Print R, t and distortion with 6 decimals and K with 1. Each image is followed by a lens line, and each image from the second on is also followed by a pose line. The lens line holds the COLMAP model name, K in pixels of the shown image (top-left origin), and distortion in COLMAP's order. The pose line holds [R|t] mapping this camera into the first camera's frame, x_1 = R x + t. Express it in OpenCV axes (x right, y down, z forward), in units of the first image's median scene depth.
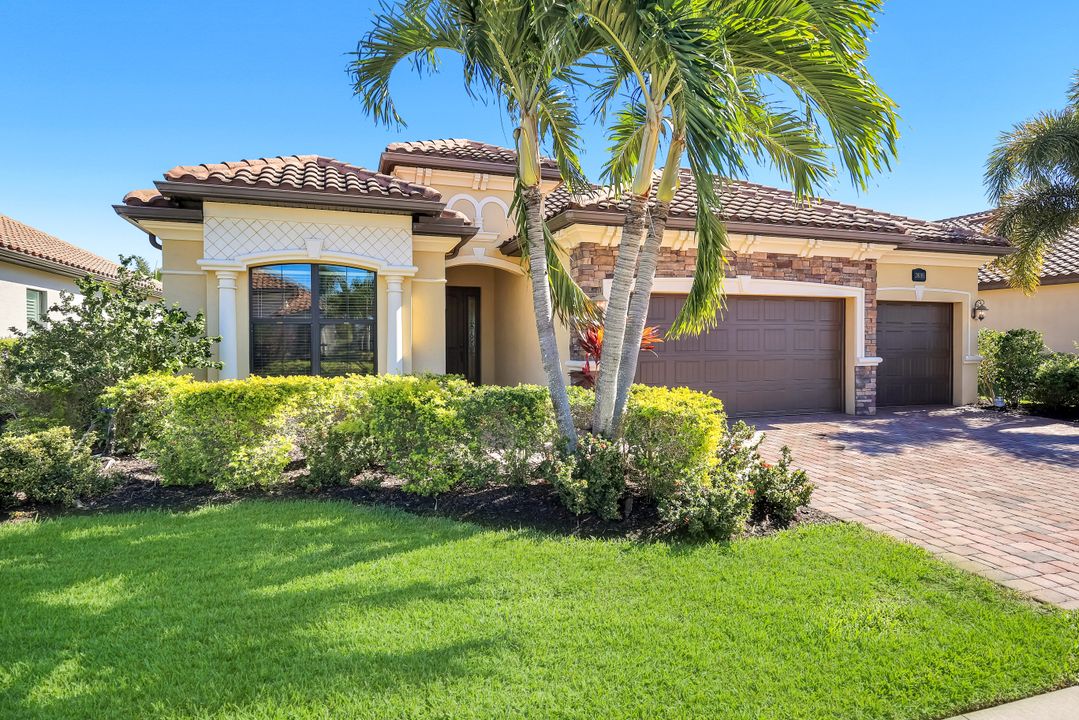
lens RADIAL K [[526.8, 0, 540.5], [0, 526.8, 344.3], [0, 0, 1]] dist [-0.000586, -0.000219]
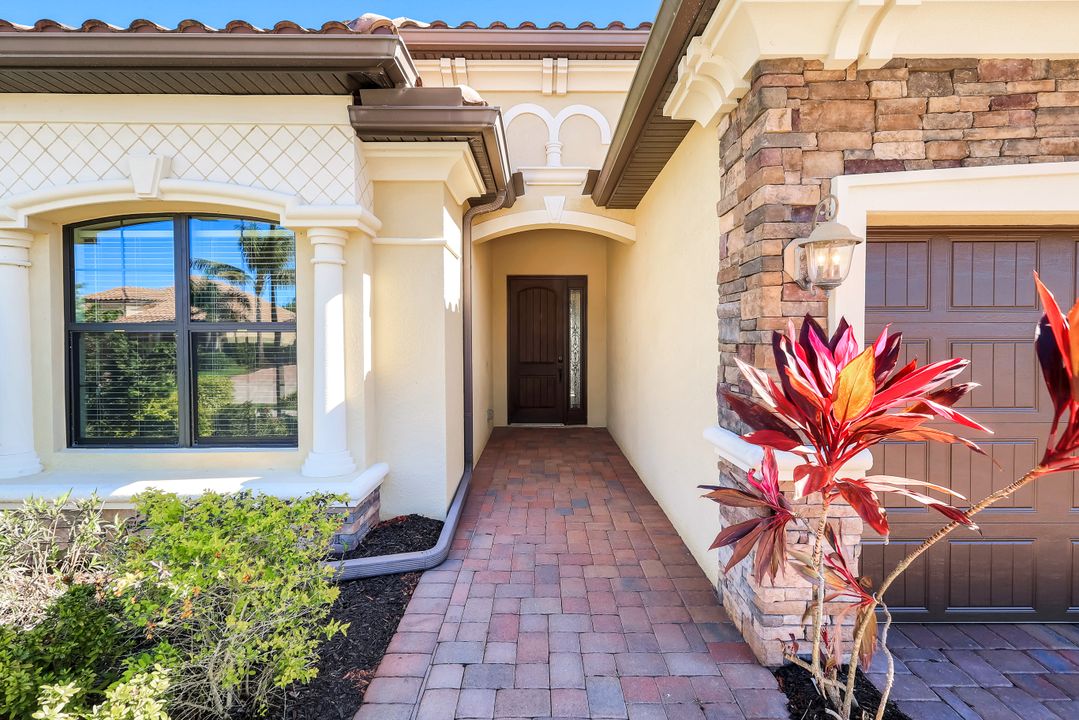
lens RADIAL K [[474.8, 0, 540.3], [0, 474.8, 353.4], [0, 0, 1]] dist [0.000235, 0.000125]
pose [[0.949599, 0.006211, -0.313406, 0.043332], [-0.002101, 0.999907, 0.013450, -0.025349], [0.313460, -0.012113, 0.949524, 0.670787]]
